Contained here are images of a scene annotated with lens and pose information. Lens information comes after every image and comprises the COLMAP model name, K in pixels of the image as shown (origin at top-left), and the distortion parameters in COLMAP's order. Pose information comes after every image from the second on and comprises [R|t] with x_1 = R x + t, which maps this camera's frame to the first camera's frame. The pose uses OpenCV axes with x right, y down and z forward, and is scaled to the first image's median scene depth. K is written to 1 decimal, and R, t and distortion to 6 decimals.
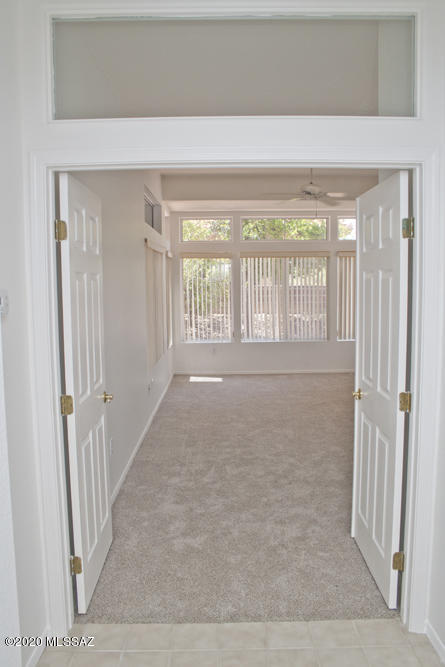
lens RADIAL K [[571.2, 0, 222.5], [0, 571.2, 333.5], [0, 0, 1]] dist [-0.153091, 0.129839]
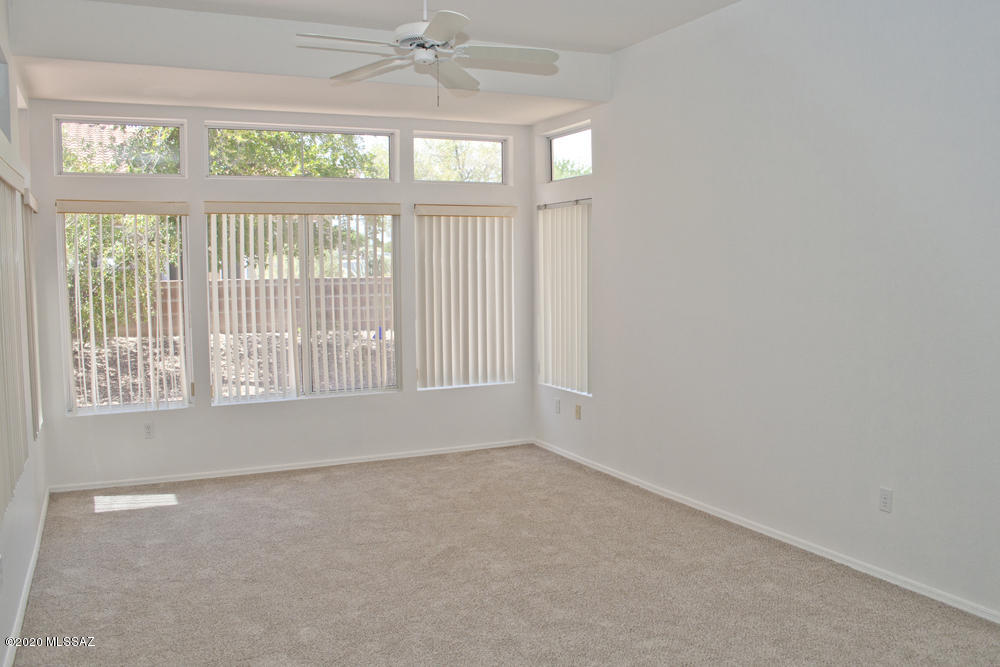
lens RADIAL K [[856.4, 0, 500.0], [0, 856.4, 333.5], [0, 0, 1]] dist [-0.153091, 0.129839]
pose [[0.901939, -0.029464, 0.430857, -0.045303], [0.039216, 0.999136, -0.013768, -0.022731], [-0.430079, 0.029314, 0.902315, 0.318296]]
